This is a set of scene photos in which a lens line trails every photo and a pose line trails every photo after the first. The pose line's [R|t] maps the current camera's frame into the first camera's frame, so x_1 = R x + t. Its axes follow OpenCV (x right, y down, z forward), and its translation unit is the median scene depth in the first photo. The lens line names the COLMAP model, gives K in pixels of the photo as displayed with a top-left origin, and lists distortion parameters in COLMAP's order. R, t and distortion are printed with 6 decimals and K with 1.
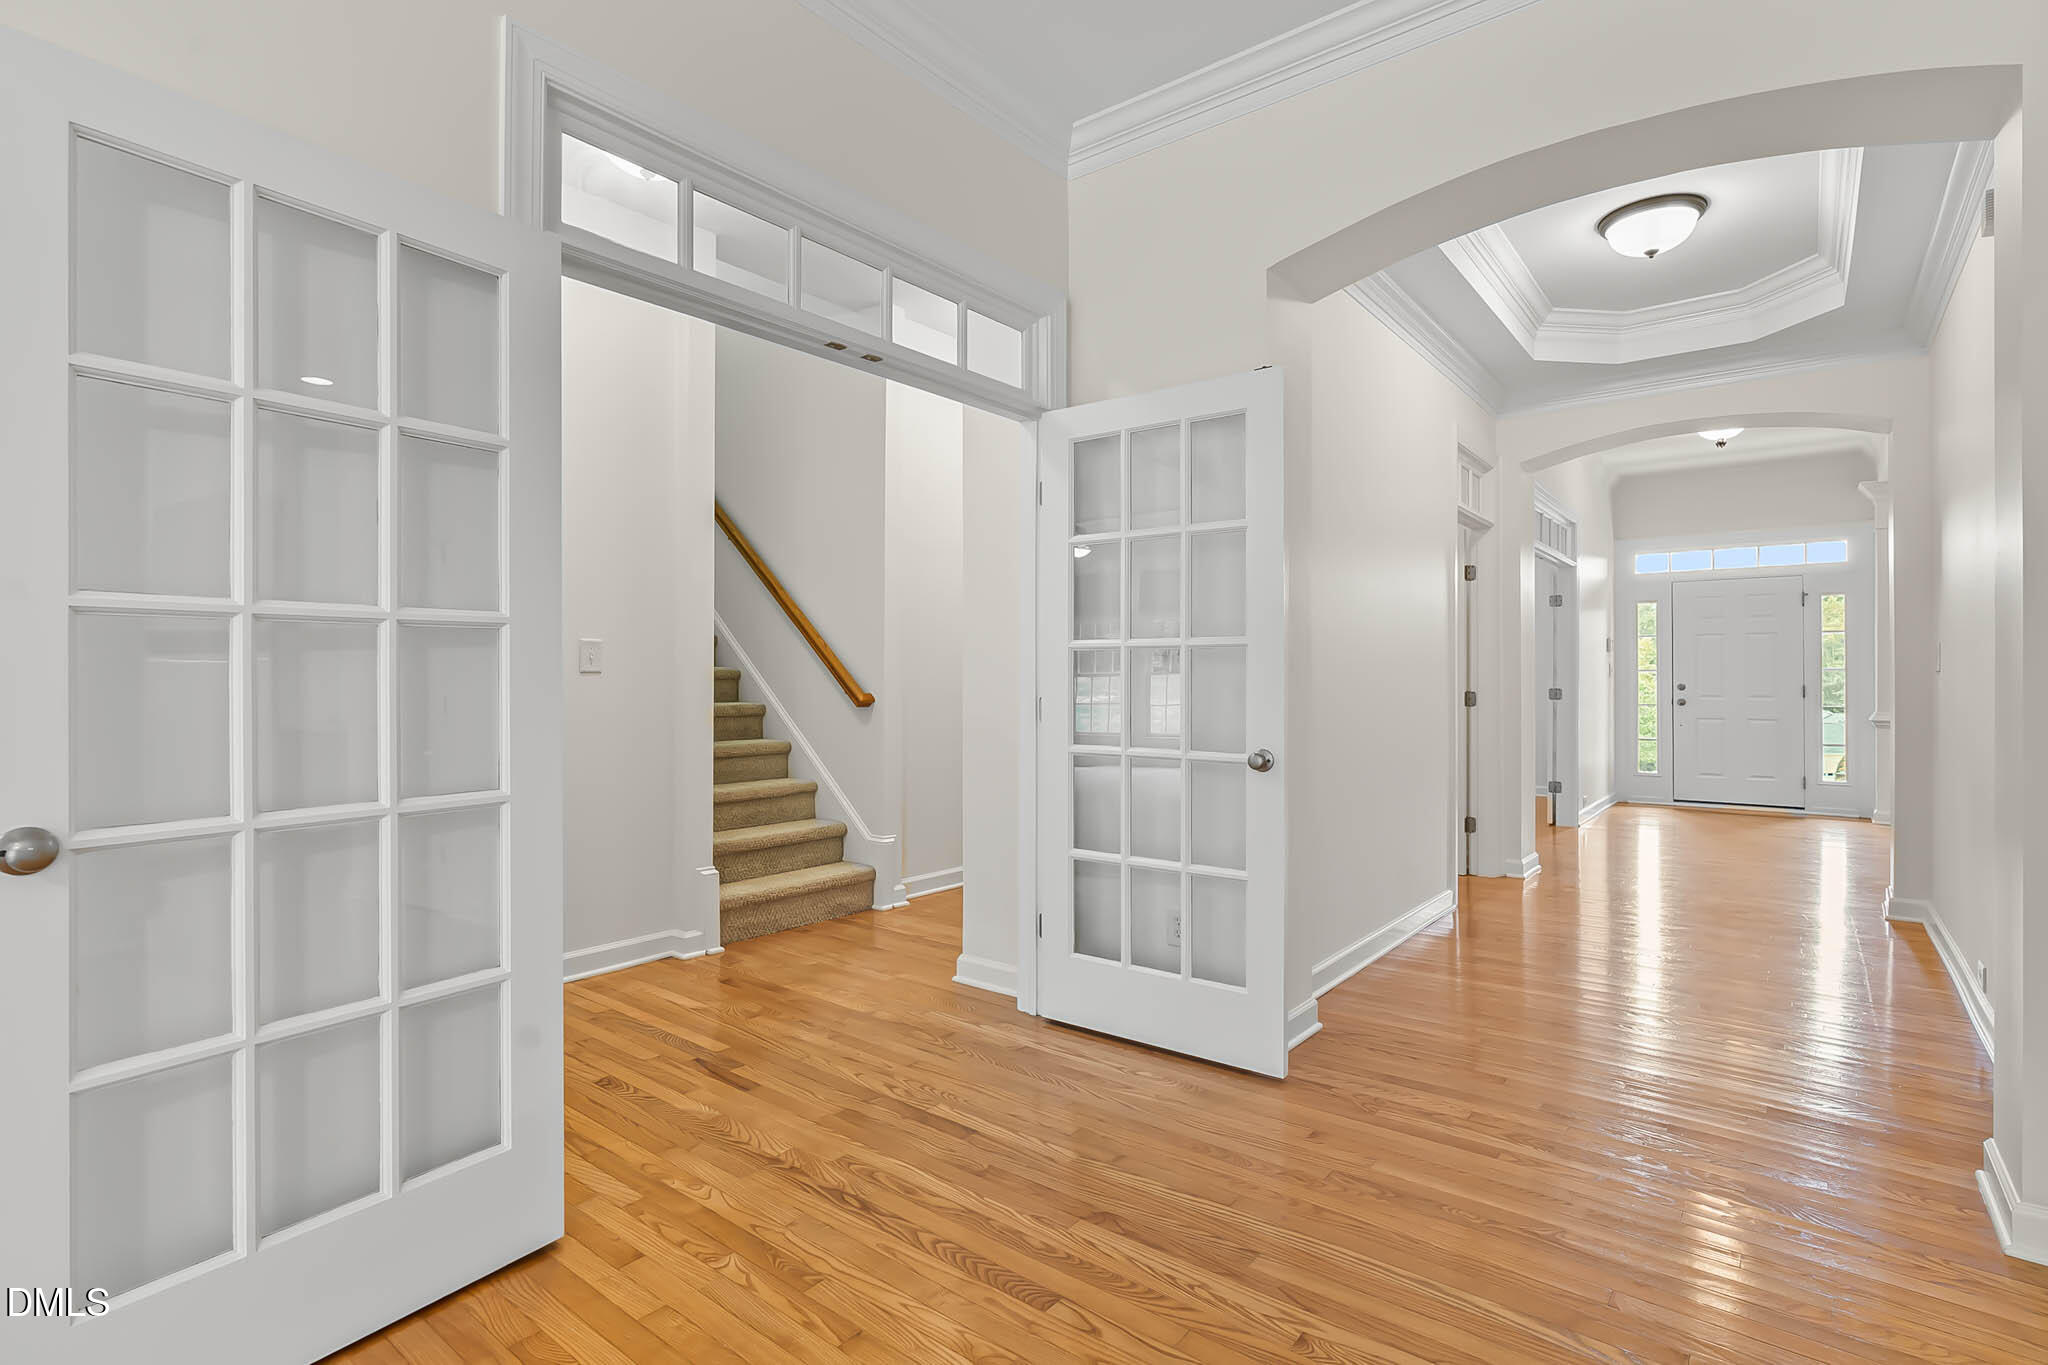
lens RADIAL K [[955.7, 0, 992.5], [0, 955.7, 680.0], [0, 0, 1]] dist [-0.011739, 0.005325]
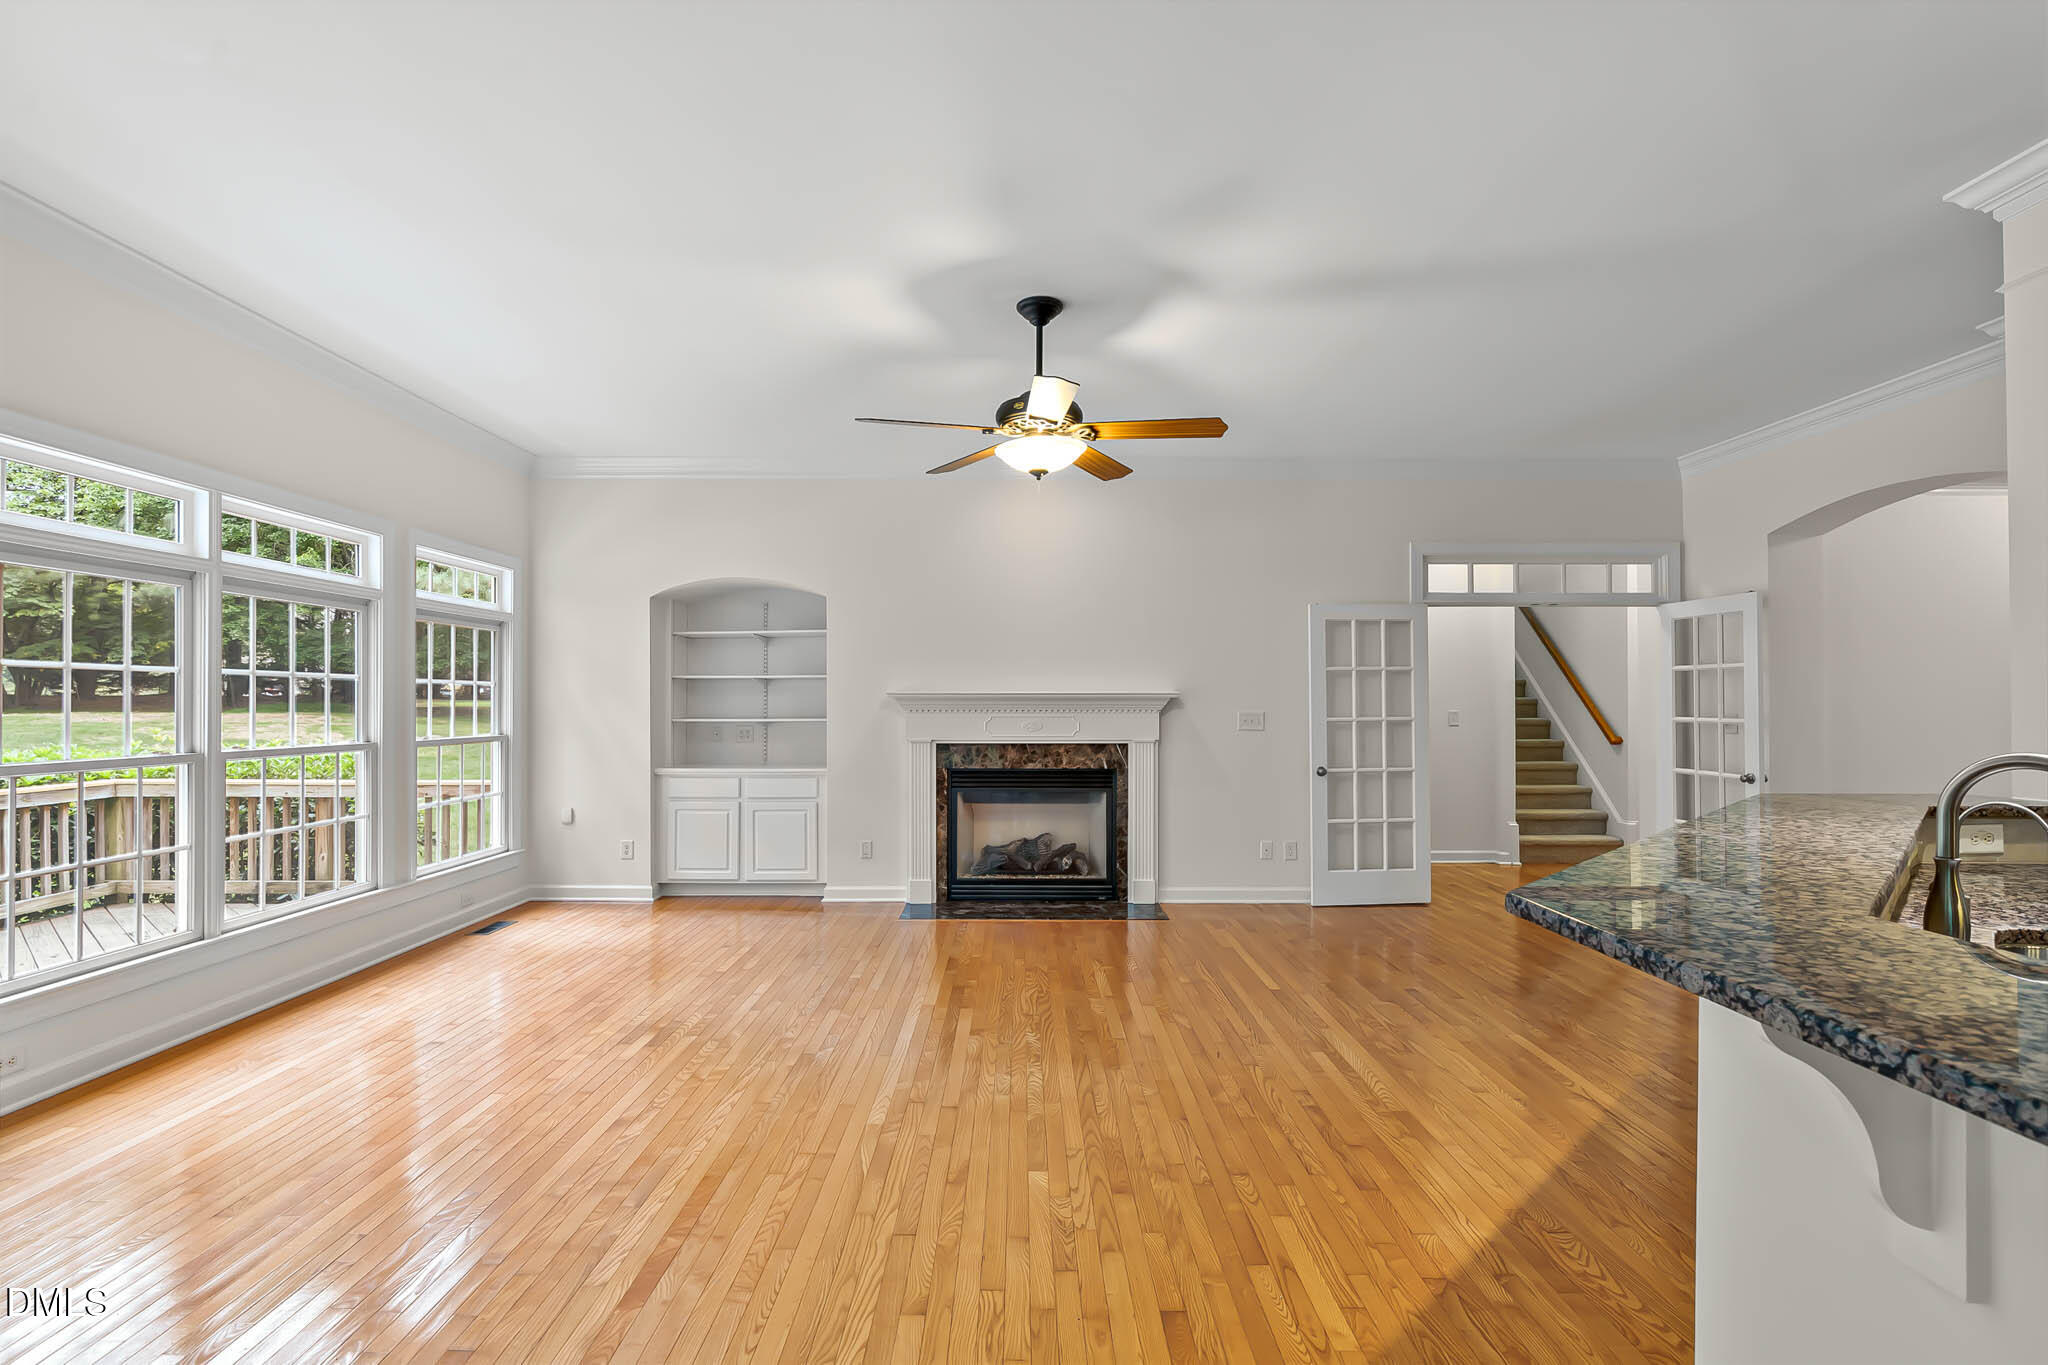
lens RADIAL K [[955.7, 0, 1024.7], [0, 955.7, 687.0], [0, 0, 1]] dist [-0.011739, 0.005325]
pose [[0.649807, -0.012576, -0.759995, 0.377136], [0.001374, 0.999881, -0.015370, -0.039436], [0.760098, 0.008943, 0.649747, -0.721304]]
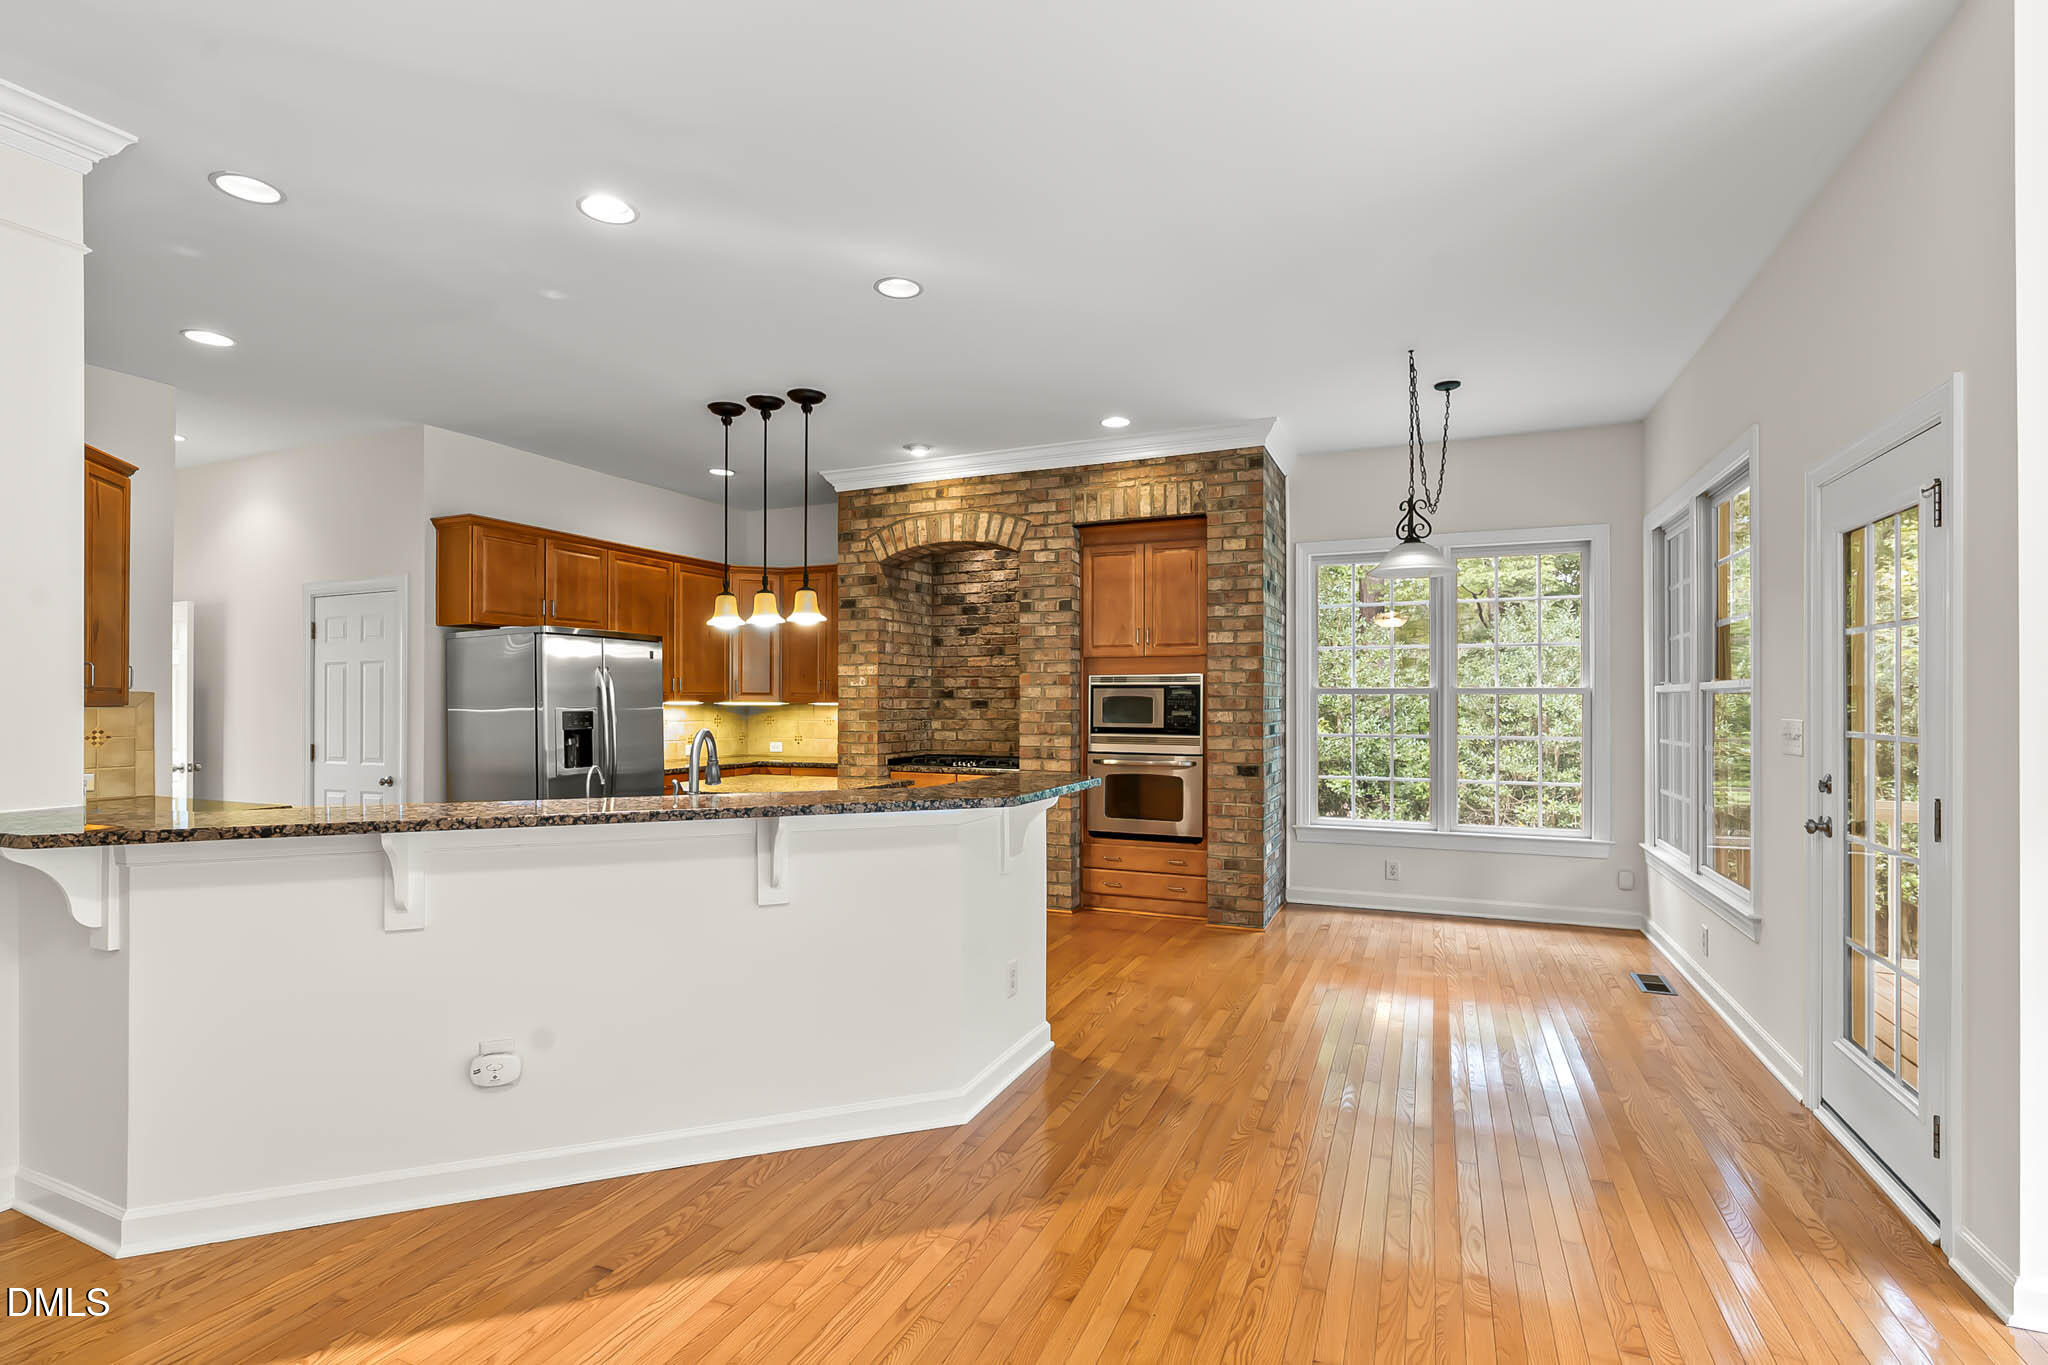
lens RADIAL K [[955.7, 0, 1017.9], [0, 955.7, 691.1], [0, 0, 1]] dist [-0.011739, 0.005325]
pose [[-0.287414, 0.012867, 0.957720, -0.200469], [-0.000483, 0.999908, -0.013578, -0.036933], [-0.957806, -0.004365, -0.287381, -0.328492]]
